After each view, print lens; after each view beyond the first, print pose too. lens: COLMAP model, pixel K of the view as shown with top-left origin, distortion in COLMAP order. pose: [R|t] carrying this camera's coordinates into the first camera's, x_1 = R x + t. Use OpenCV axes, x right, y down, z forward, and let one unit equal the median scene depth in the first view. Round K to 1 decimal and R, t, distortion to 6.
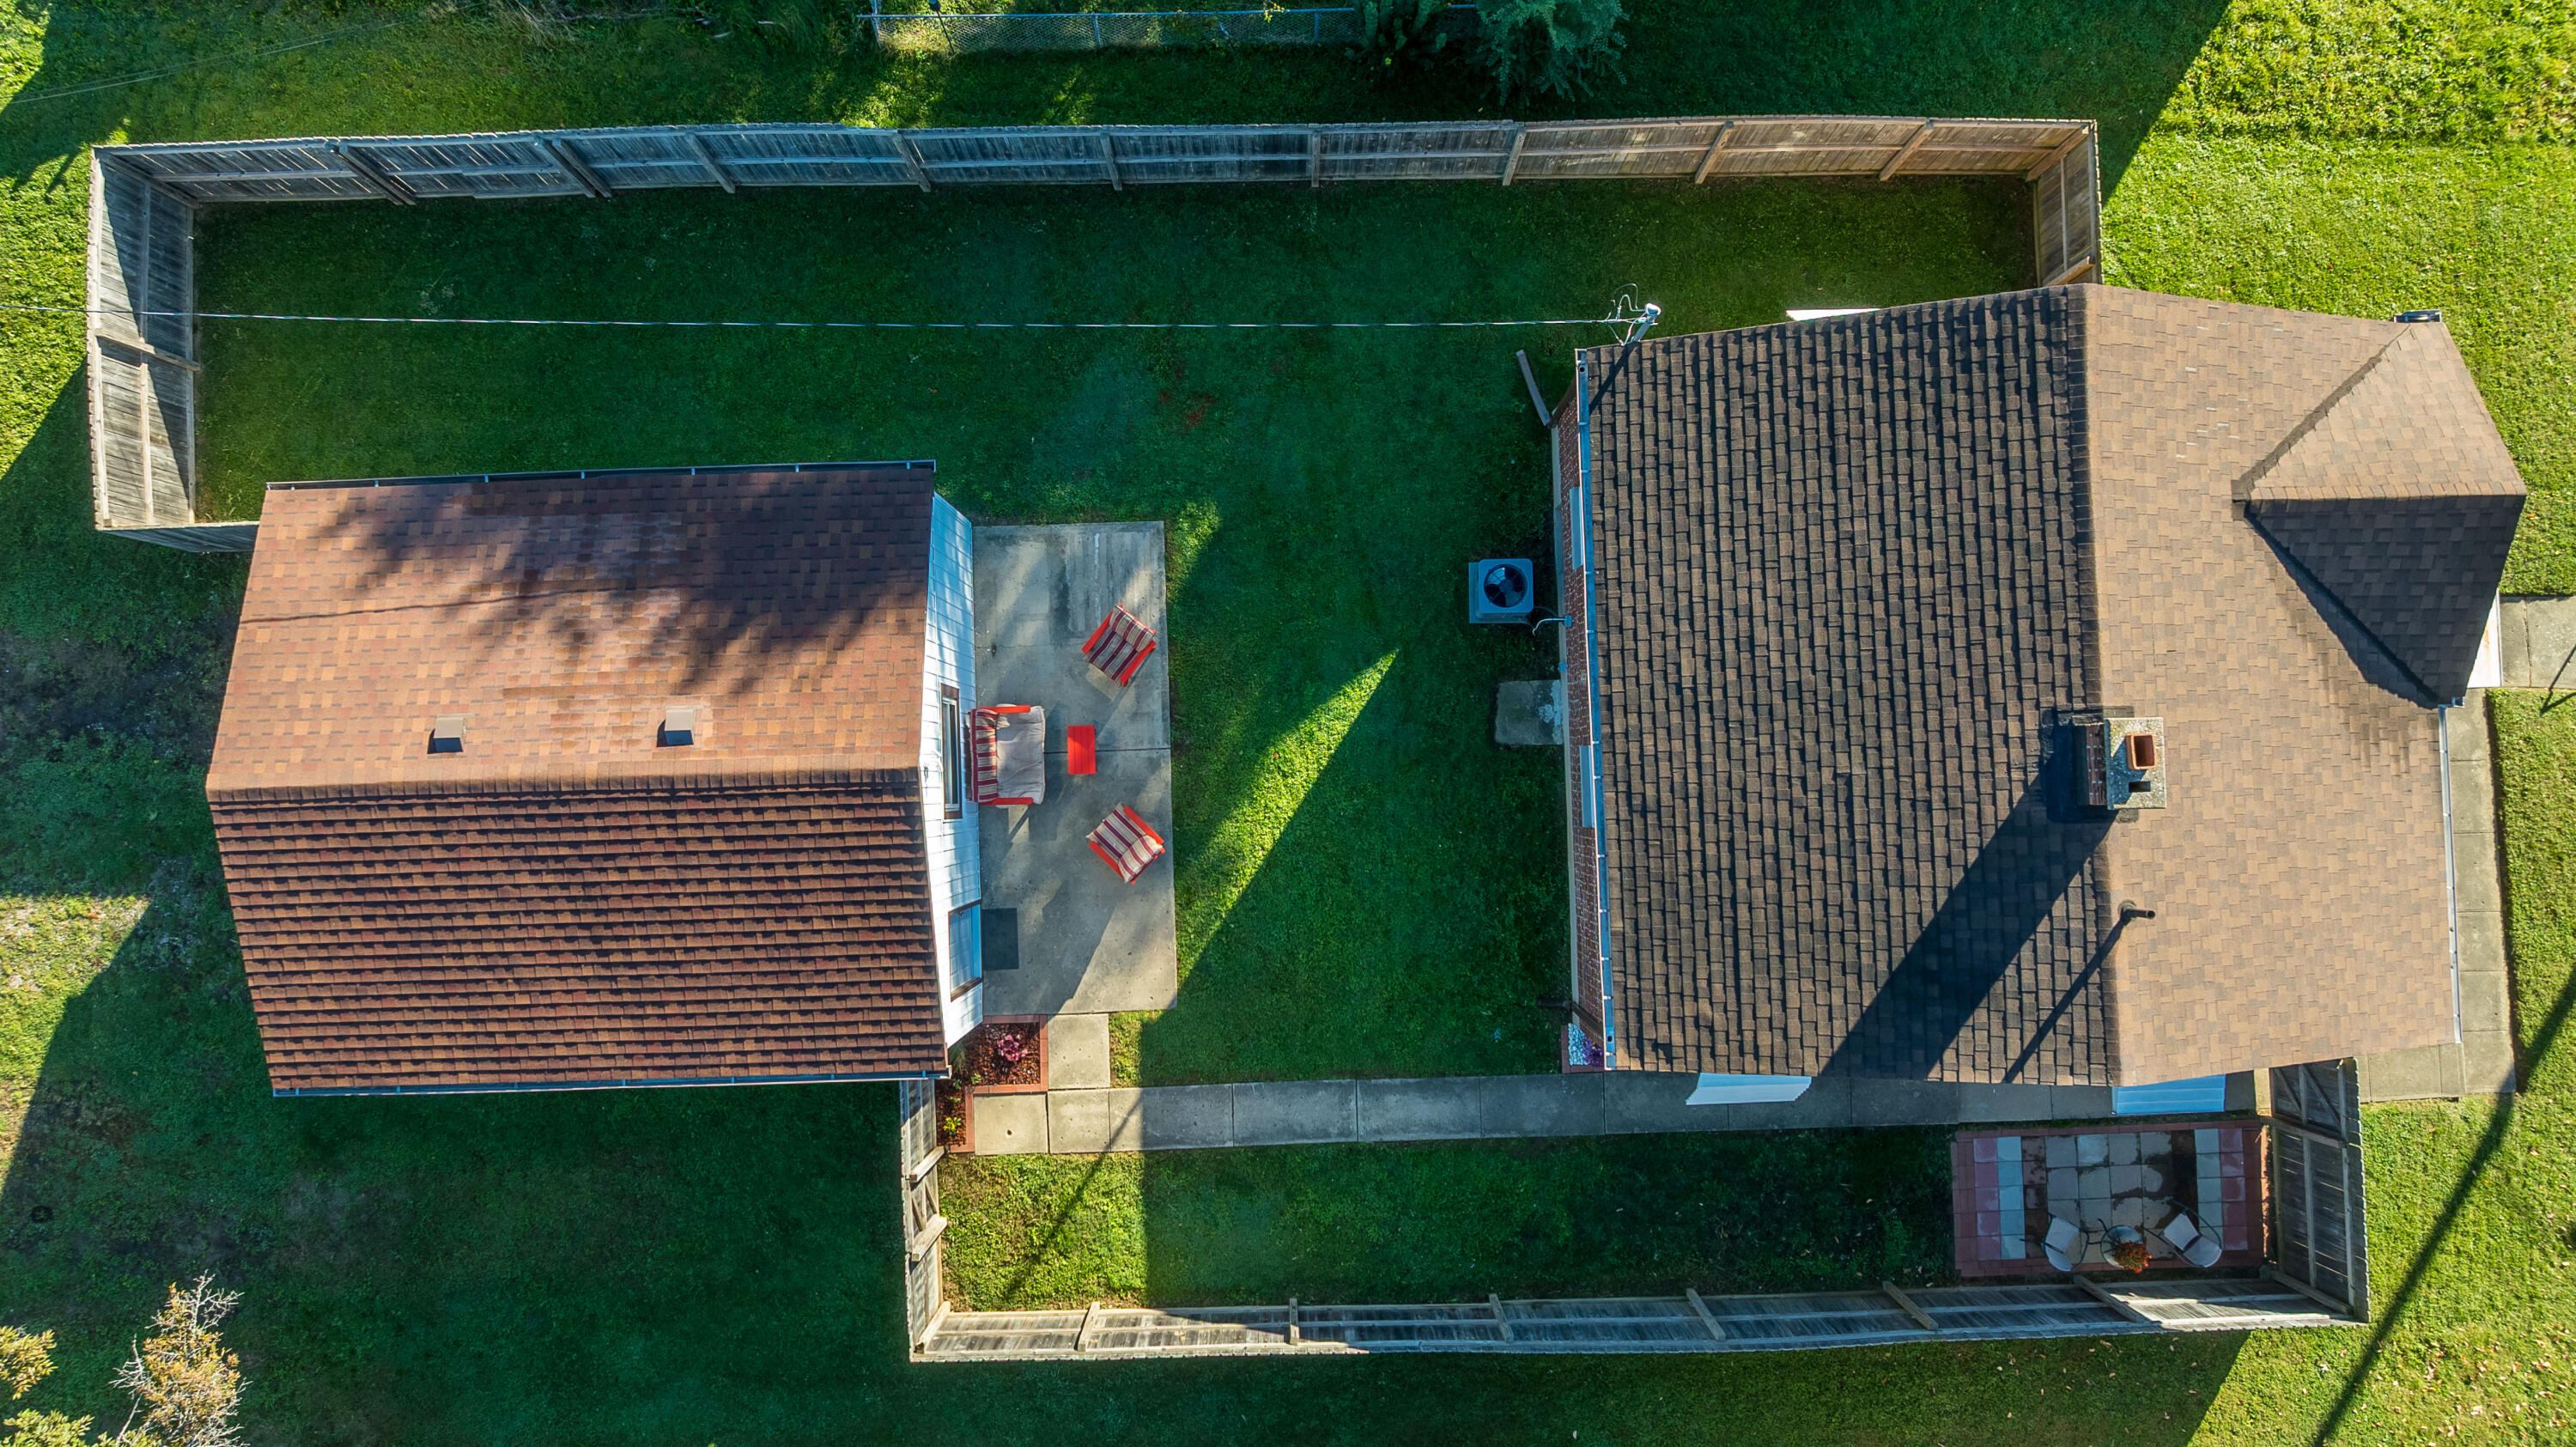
lens RADIAL K [[1803.3, 0, 1286.6], [0, 1803.3, 719.5], [0, 0, 1]] dist [-0.019419, 0.000372]
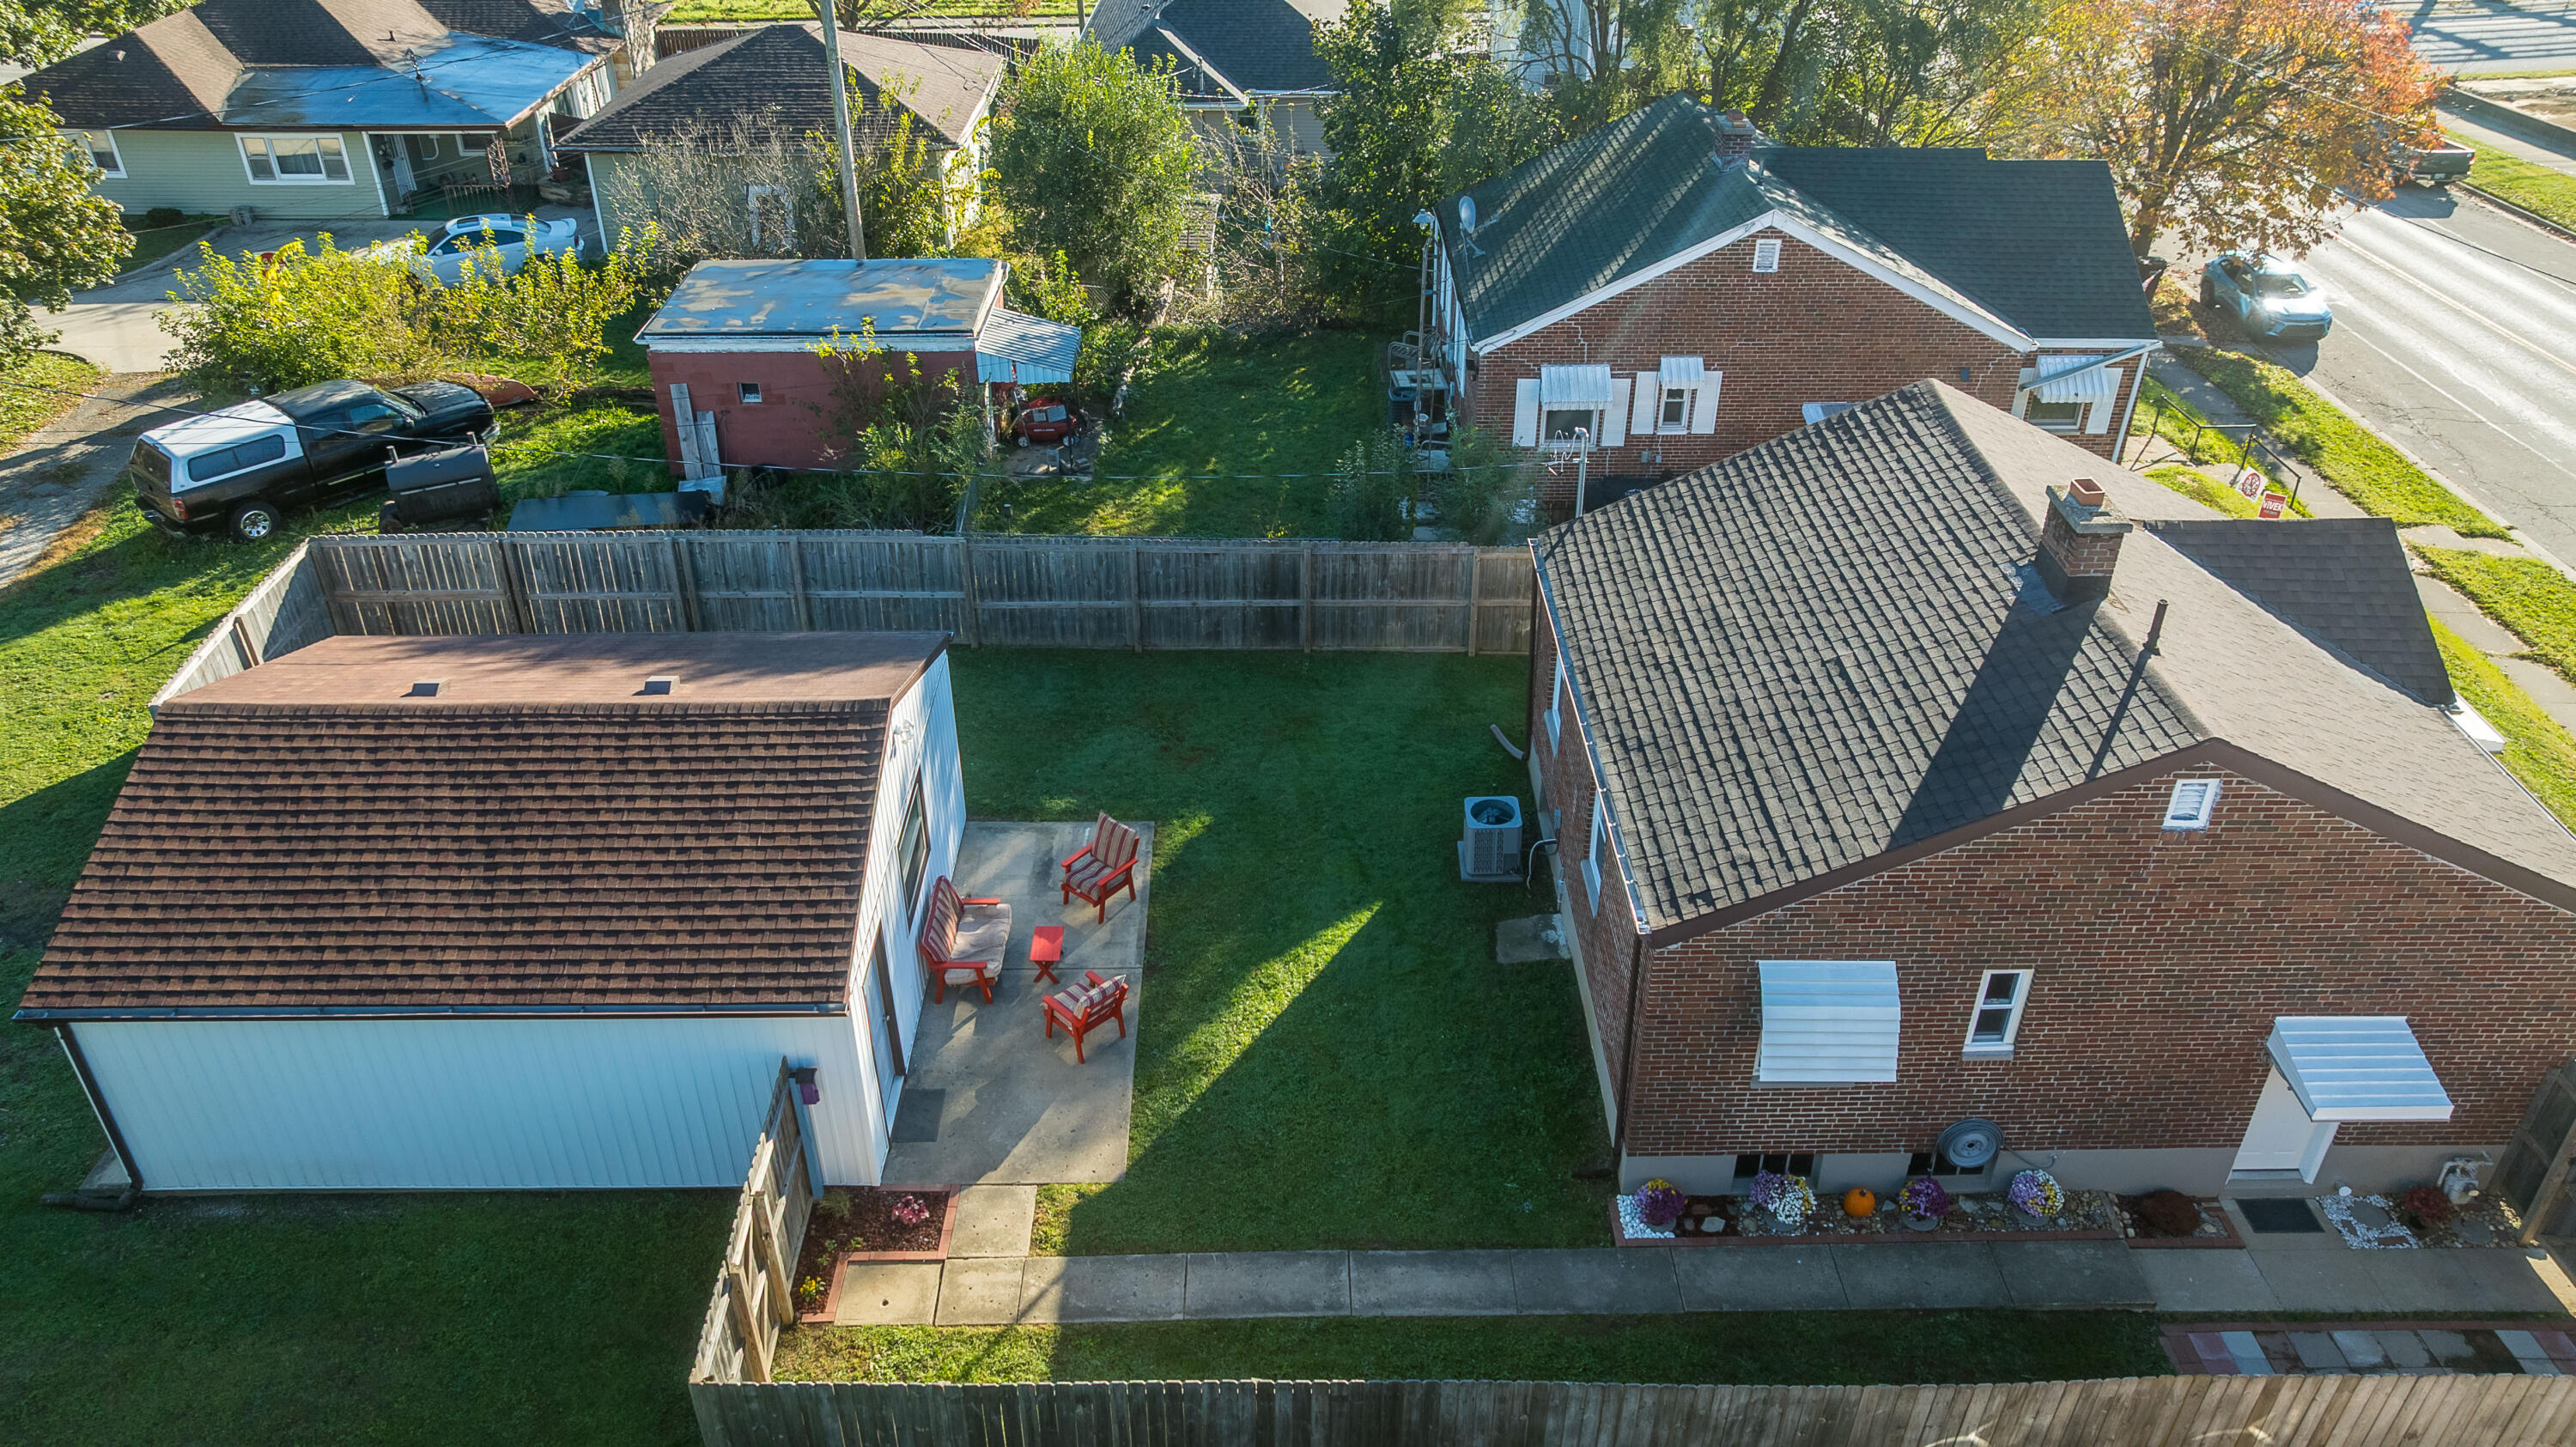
lens RADIAL K [[1803.3, 0, 1288.9], [0, 1803.3, 722.4], [0, 0, 1]] dist [-0.019419, 0.000372]
pose [[0.999823, 0.007967, -0.017071, 0.024496], [-0.018545, 0.575647, -0.817488, 0.699234], [0.003314, 0.817660, 0.575692, 0.374202]]
